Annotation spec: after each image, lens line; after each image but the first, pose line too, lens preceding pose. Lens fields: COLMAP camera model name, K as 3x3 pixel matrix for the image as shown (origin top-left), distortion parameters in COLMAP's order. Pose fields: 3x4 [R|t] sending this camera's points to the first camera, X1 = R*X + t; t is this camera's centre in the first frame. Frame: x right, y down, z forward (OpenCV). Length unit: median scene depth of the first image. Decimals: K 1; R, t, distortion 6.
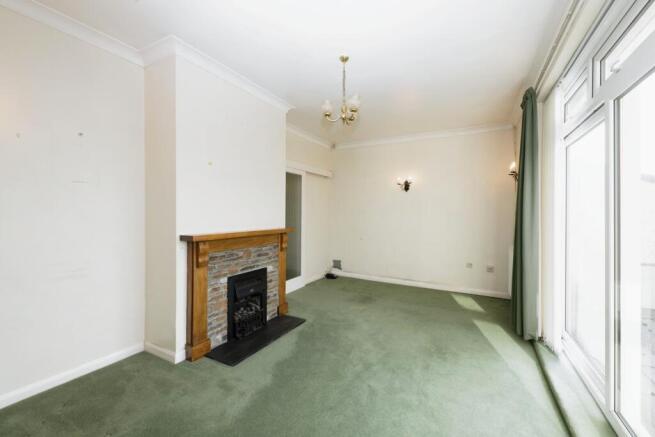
lens RADIAL K [[266.0, 0, 326.8], [0, 266.0, 214.8], [0, 0, 1]] dist [-0.002189, -0.000080]
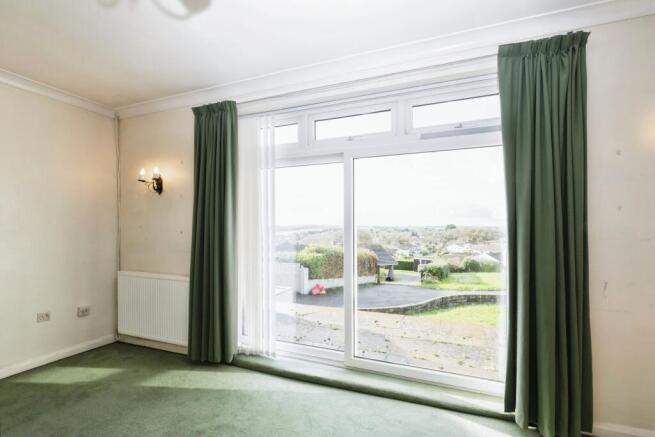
lens RADIAL K [[293.5, 0, 326.3], [0, 293.5, 224.0], [0, 0, 1]] dist [0.004732, 0.000326]
pose [[-0.129341, -0.008283, 0.991566, -0.275128], [0.004931, 0.999947, 0.008996, -0.029901], [-0.991588, 0.006053, -0.129294, 0.630936]]
